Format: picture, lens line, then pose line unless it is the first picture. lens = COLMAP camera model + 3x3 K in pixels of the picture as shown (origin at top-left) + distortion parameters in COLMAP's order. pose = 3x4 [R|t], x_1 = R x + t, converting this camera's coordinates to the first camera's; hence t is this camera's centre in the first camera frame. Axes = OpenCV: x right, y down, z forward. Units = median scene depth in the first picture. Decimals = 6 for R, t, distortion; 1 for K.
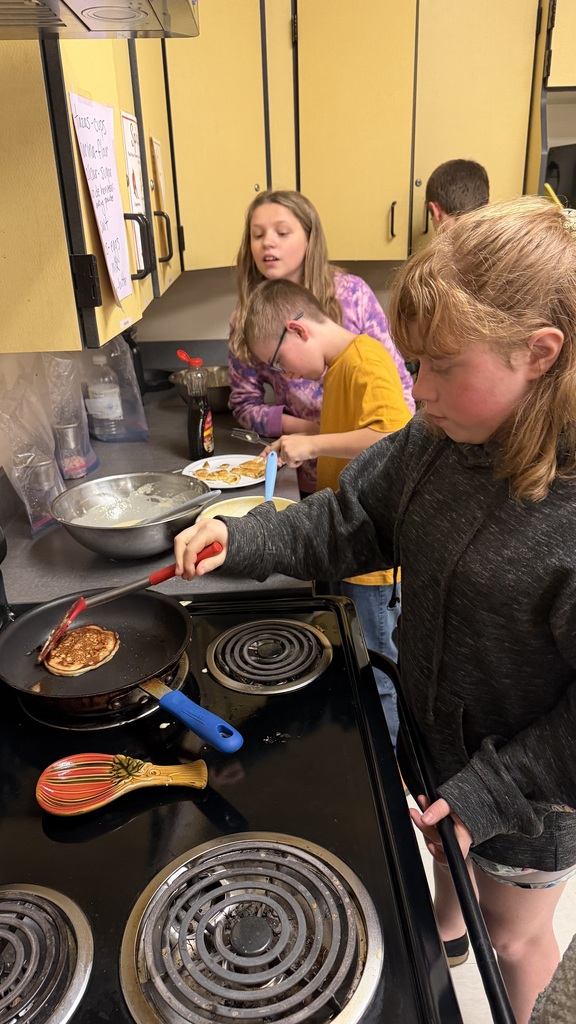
lens RADIAL K [[725.9, 0, 288.0], [0, 725.9, 512.0], [0, 0, 1]] dist [0.044931, -0.058441]
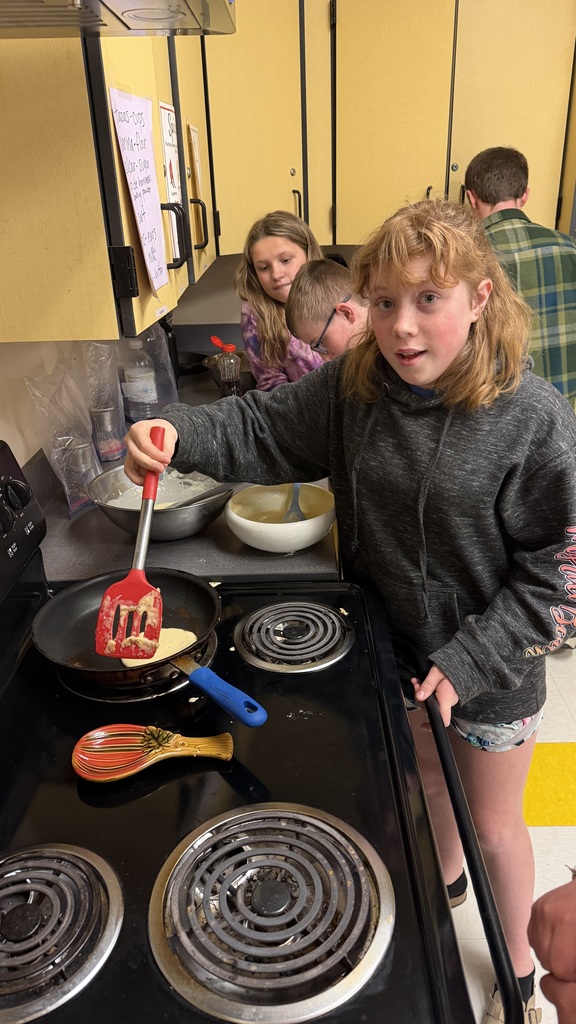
lens RADIAL K [[721.9, 0, 292.8], [0, 721.9, 512.1], [0, 0, 1]] dist [0.063026, -0.080505]
pose [[0.999151, 0.018117, -0.037012, 0.006958], [-0.017125, 0.999490, 0.026961, -0.007913], [0.037482, -0.026304, 0.998951, -0.029380]]
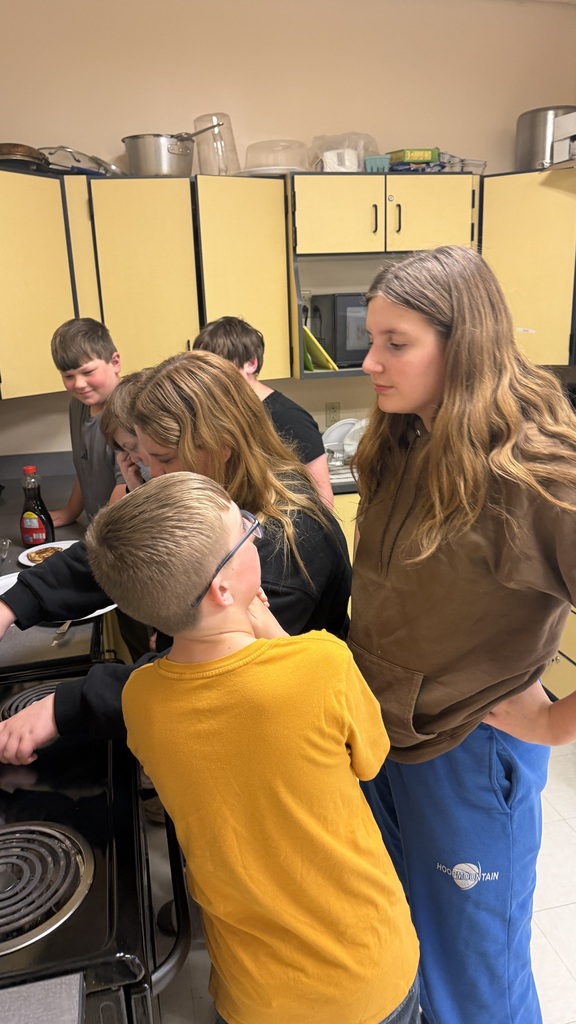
lens RADIAL K [[747.2, 0, 288.0], [0, 747.2, 512.0], [0, 0, 1]] dist [-0.011465, -0.002482]
pose [[0.982693, -0.053641, 0.177306, 0.173398], [0.078121, 0.987883, -0.134103, 0.064628], [-0.167964, 0.145634, 0.974976, -0.380335]]
